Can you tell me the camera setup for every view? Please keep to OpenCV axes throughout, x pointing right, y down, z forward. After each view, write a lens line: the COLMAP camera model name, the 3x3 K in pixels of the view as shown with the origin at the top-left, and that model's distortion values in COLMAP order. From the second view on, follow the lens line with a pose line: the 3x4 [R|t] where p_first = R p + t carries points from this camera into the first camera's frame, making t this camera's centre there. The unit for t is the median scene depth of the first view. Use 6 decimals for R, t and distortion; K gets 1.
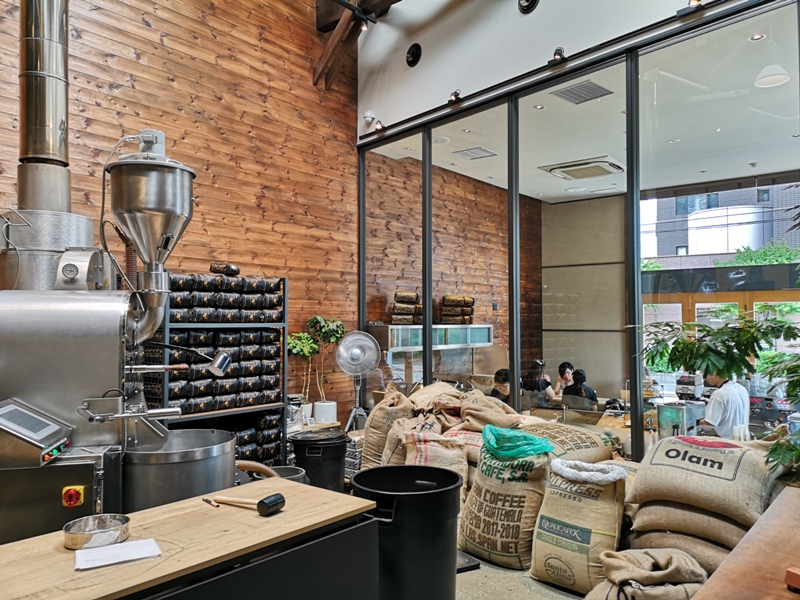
lens RADIAL K [[614.5, 0, 402.0], [0, 614.5, 300.5], [0, 0, 1]] dist [0.060884, -0.061958]
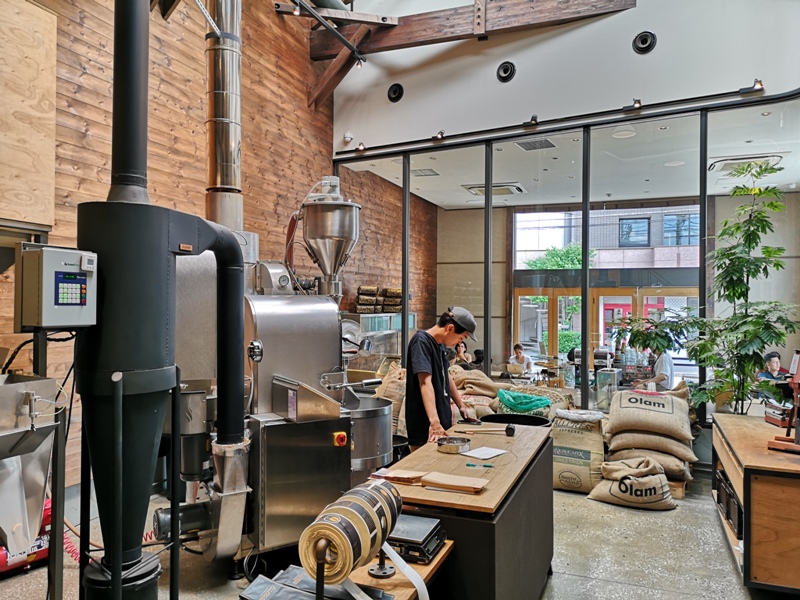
lens RADIAL K [[614.5, 0, 402.0], [0, 614.5, 300.5], [0, 0, 1]] dist [0.060884, -0.061958]
pose [[0.949255, 0.009479, 0.314365, -0.424829], [-0.019168, 0.999431, 0.027744, -0.027448], [-0.313923, -0.032362, 0.948897, -0.207050]]
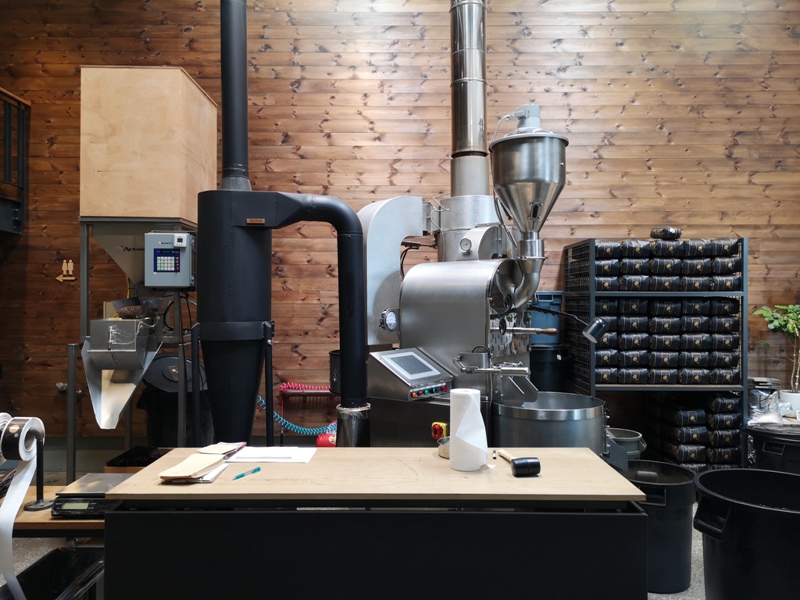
lens RADIAL K [[614.5, 0, 402.0], [0, 614.5, 300.5], [0, 0, 1]] dist [0.060884, -0.061958]
pose [[0.630863, 0.001127, -0.775893, 0.177835], [0.026347, 0.999391, 0.022874, 0.017437], [0.775447, -0.034872, 0.630449, 0.104224]]
